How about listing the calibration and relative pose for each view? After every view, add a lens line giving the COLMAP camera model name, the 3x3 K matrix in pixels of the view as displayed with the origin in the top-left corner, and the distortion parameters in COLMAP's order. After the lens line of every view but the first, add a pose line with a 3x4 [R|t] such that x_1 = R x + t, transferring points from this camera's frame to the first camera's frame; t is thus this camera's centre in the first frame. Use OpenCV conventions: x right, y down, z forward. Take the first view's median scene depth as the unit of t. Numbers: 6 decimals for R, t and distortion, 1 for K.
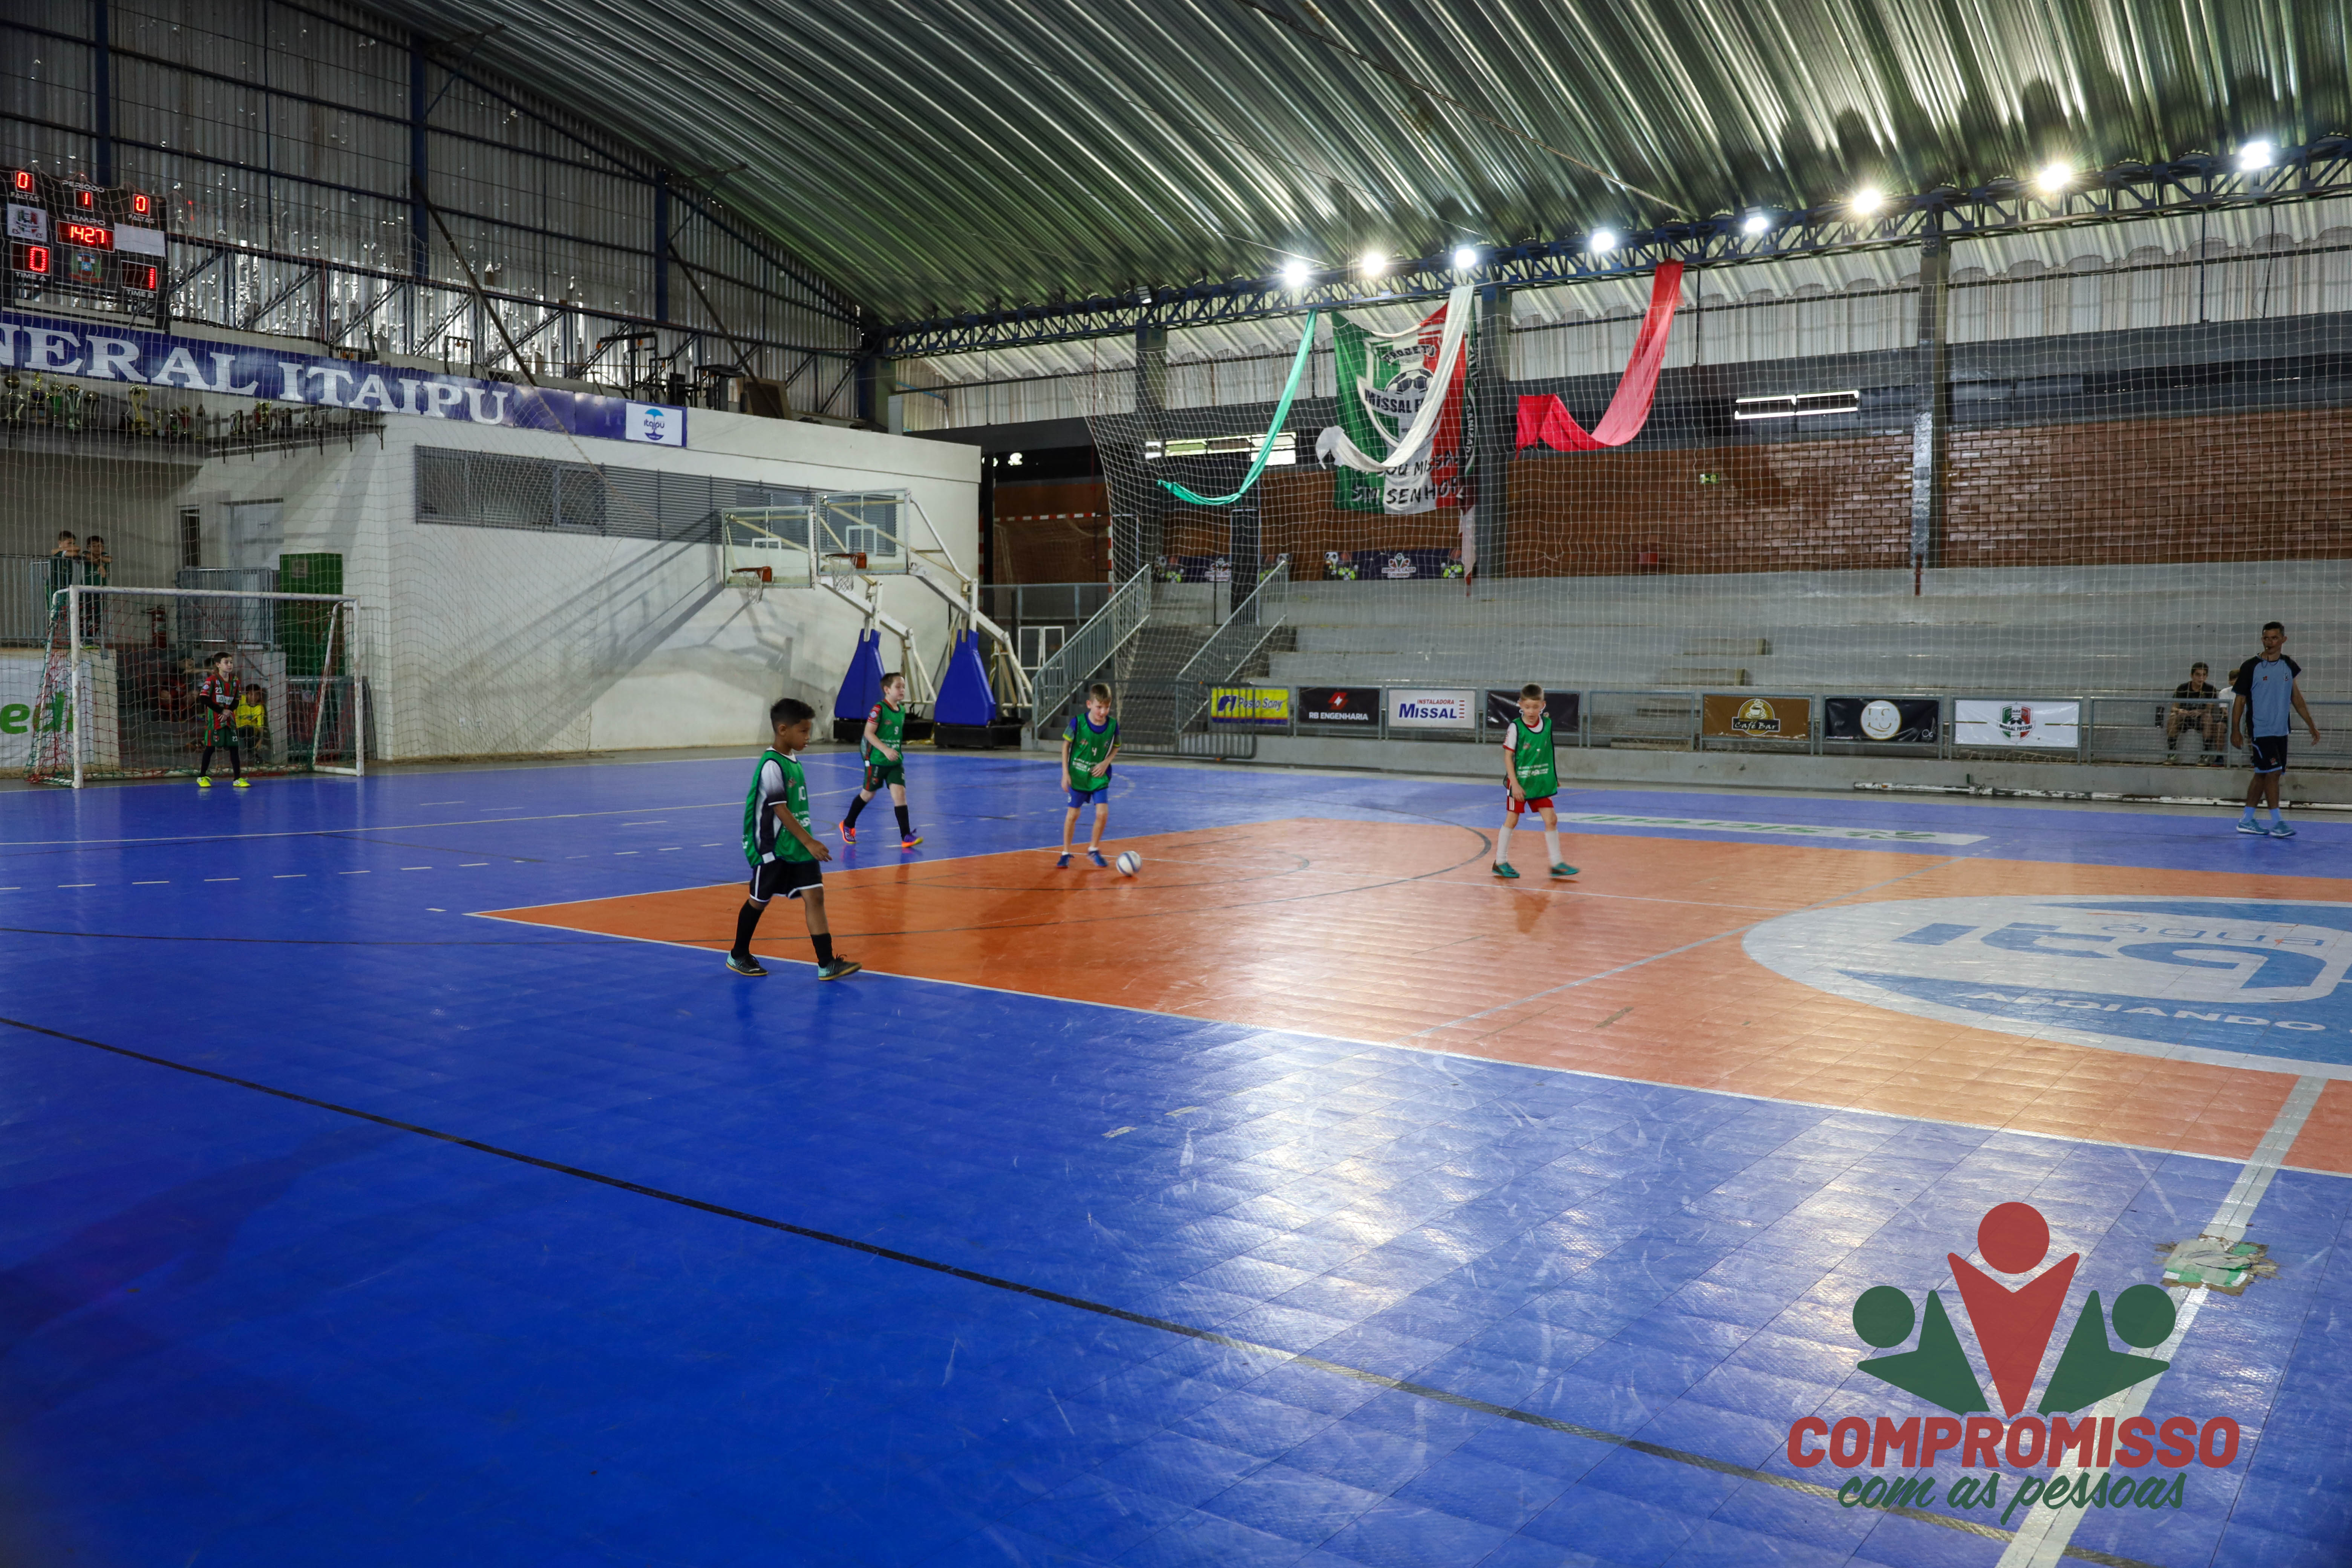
lens RADIAL K [[1926.2, 0, 1175.5], [0, 1926.2, 779.1], [0, 0, 1]] dist [-0.002329, -0.000137]
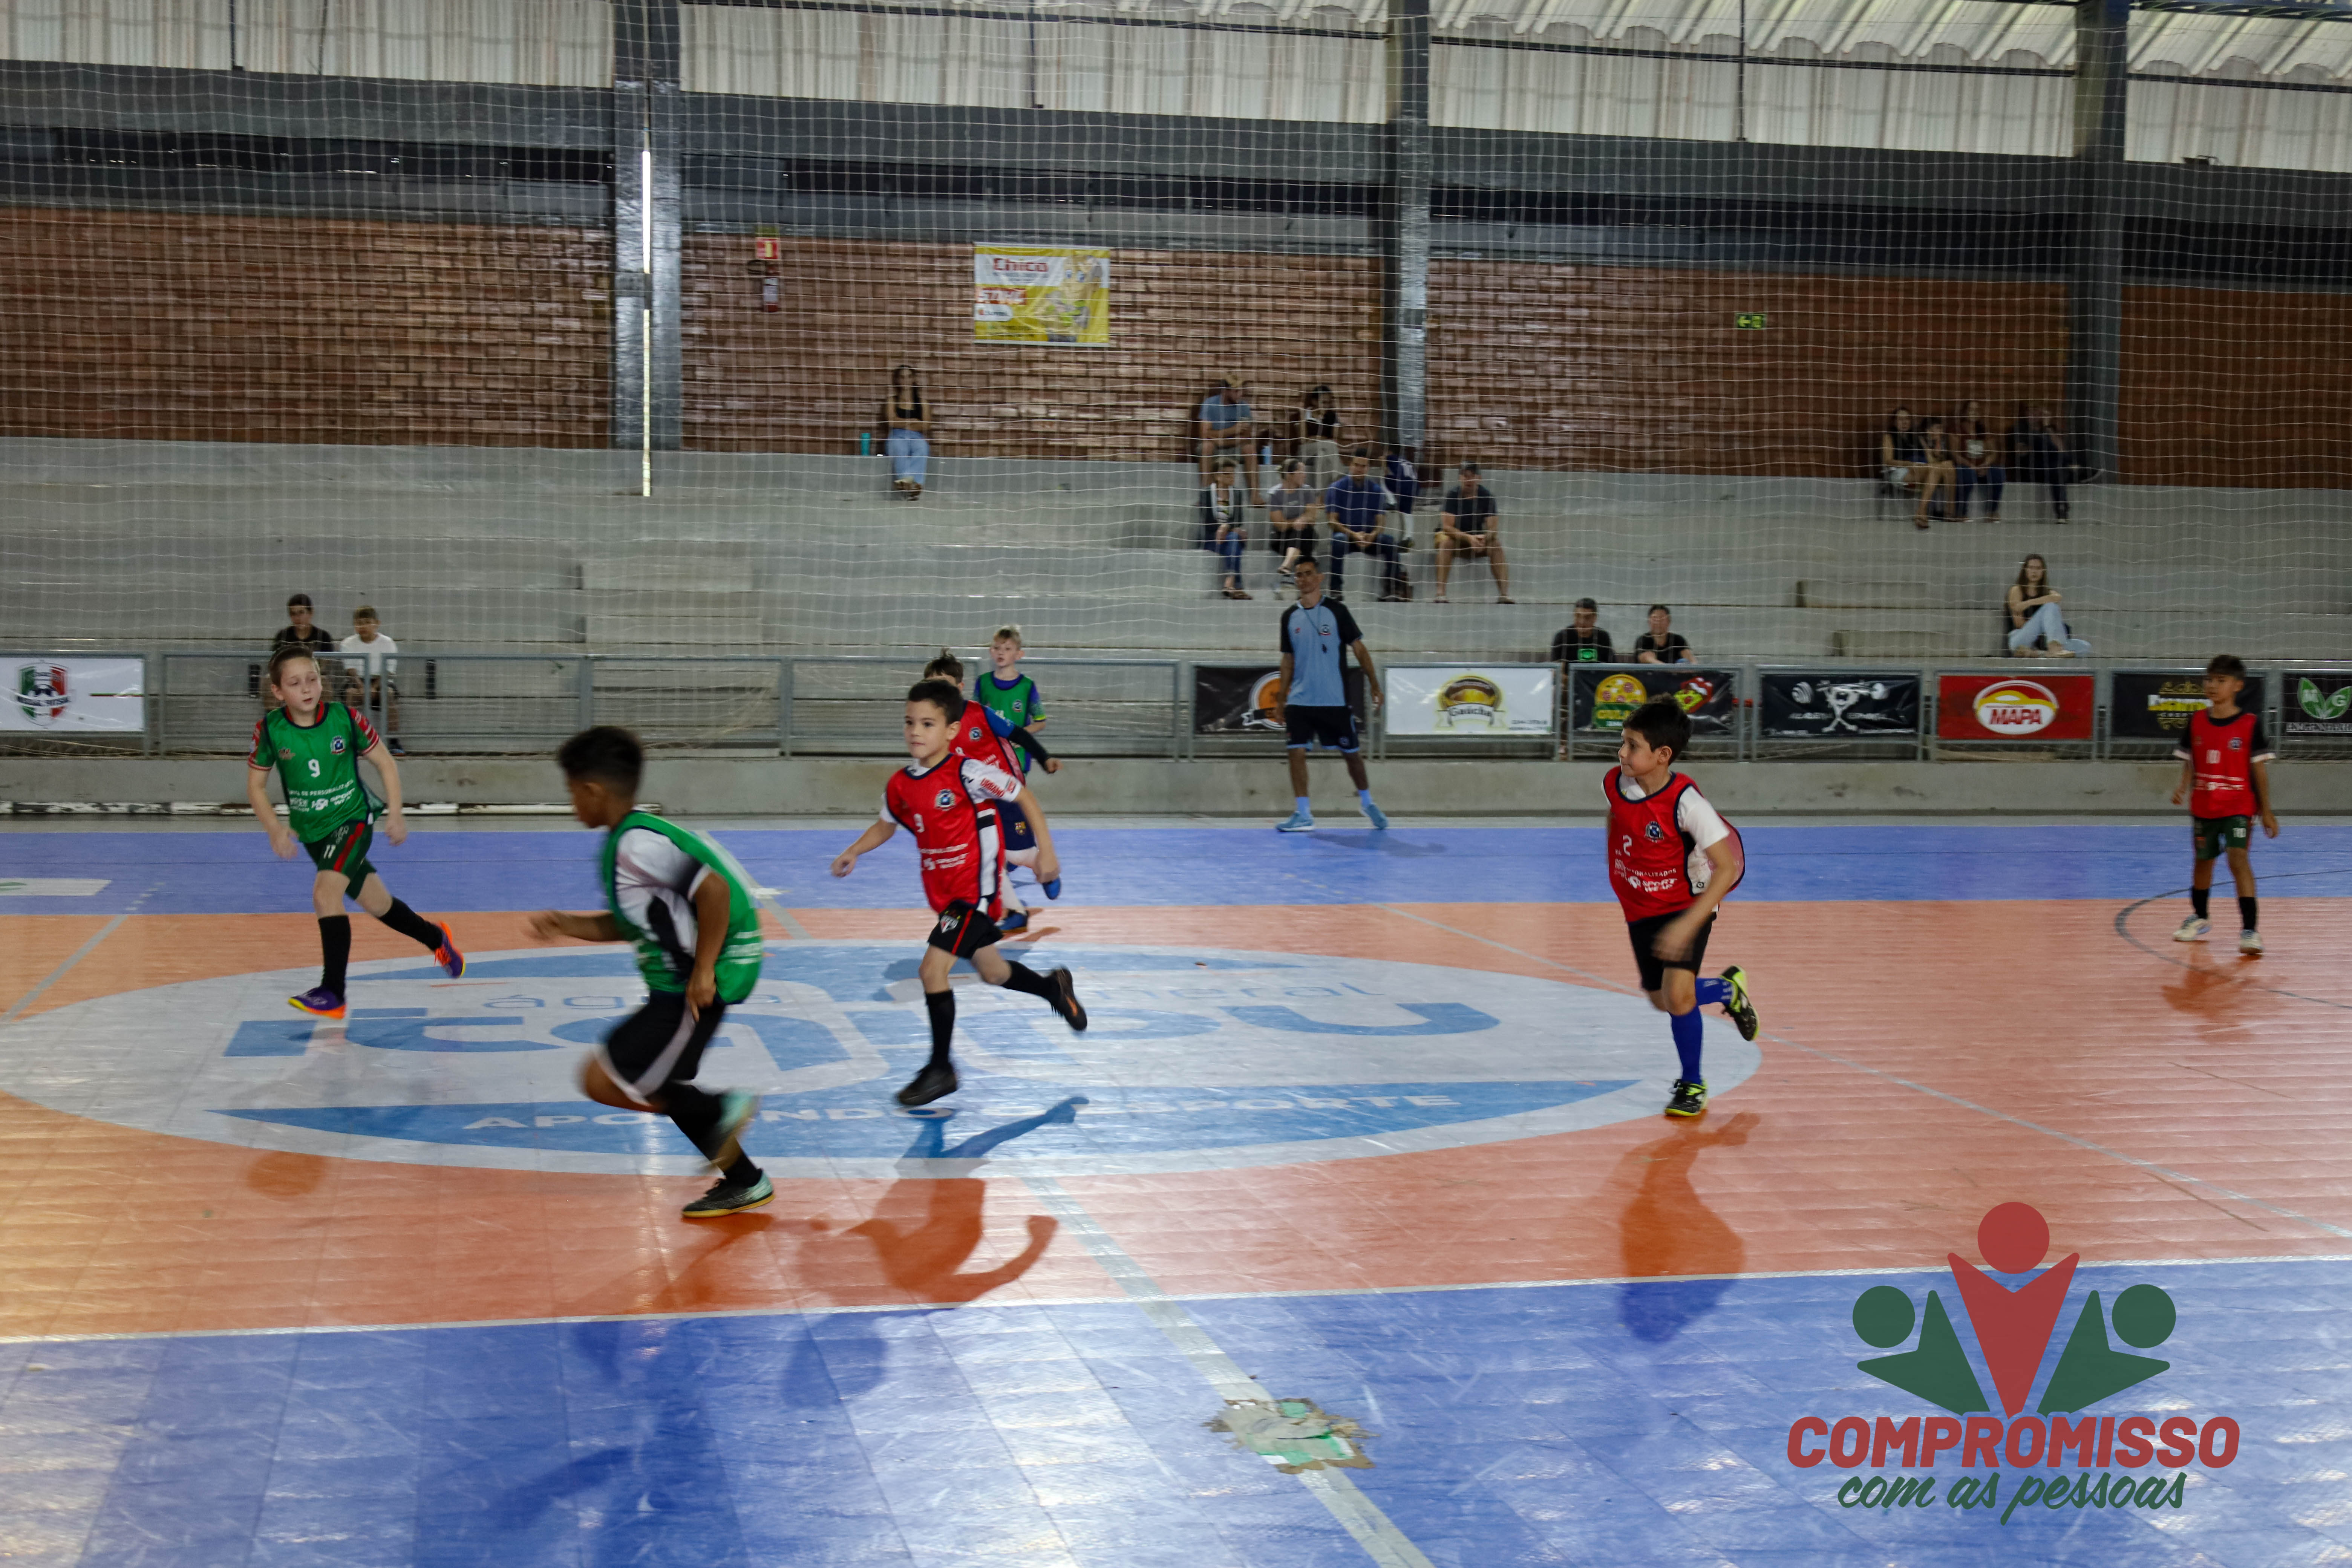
lens RADIAL K [[3215.8, 0, 1175.6], [0, 3215.8, 786.1], [0, 0, 1]] dist [0.003501, 0.000000]
pose [[0.677565, -0.034783, 0.734640, -0.545629], [0.034657, 0.999281, 0.015348, -0.024595], [-0.734646, 0.015061, 0.678283, 0.374360]]
